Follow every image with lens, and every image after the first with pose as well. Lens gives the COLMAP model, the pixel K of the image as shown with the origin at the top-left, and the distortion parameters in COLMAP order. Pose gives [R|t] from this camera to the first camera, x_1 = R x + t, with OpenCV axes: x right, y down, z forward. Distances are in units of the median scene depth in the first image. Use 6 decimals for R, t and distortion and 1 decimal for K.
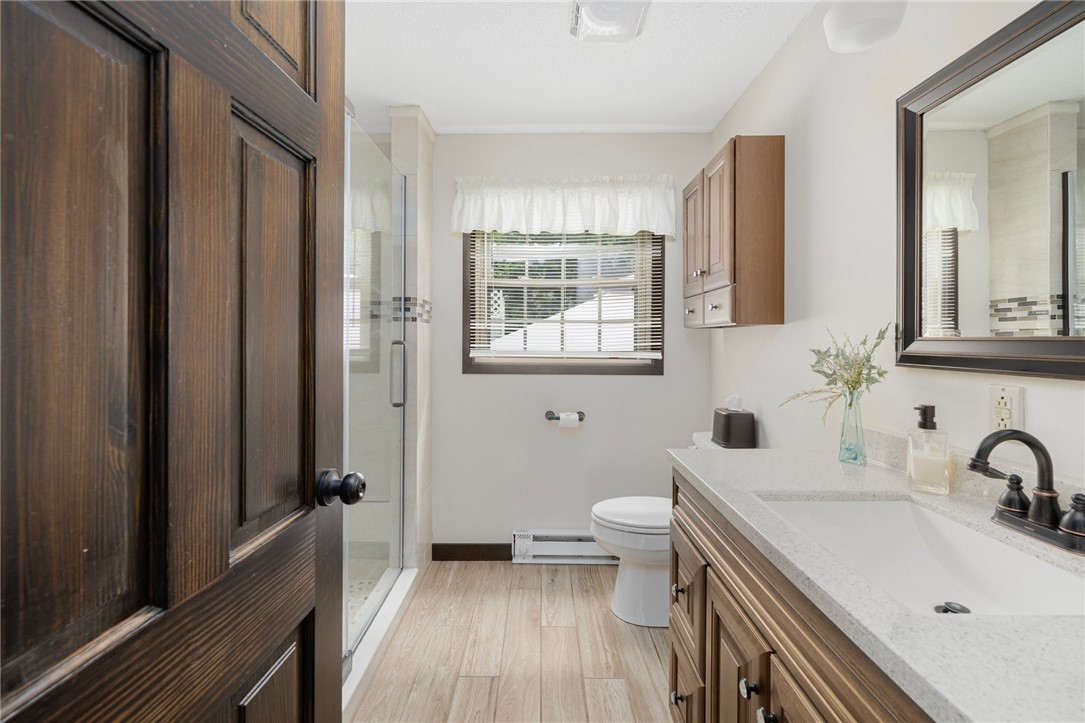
lens RADIAL K [[459.7, 0, 539.8], [0, 459.7, 343.7], [0, 0, 1]] dist [0.002005, 0.000461]
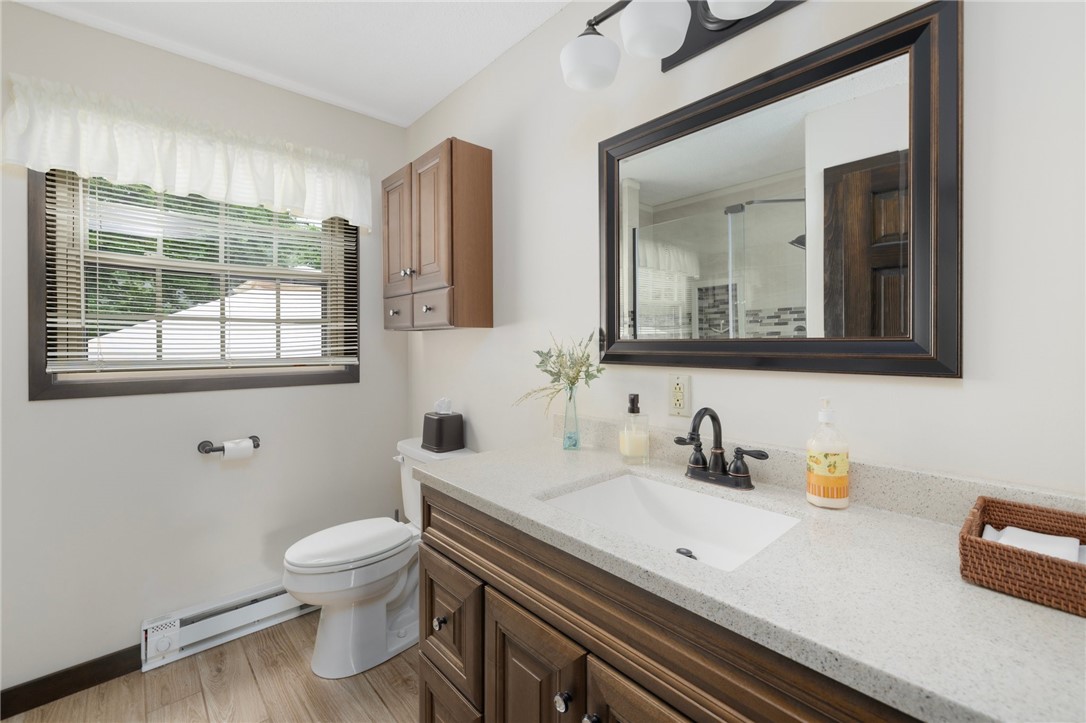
lens RADIAL K [[460.2, 0, 533.5], [0, 460.2, 345.7], [0, 0, 1]] dist [0.002005, 0.000461]
pose [[0.747232, -0.009875, 0.664490, -0.089105], [0.011782, 0.999929, 0.001611, -0.001060], [-0.664459, 0.006626, 0.747296, 0.118995]]
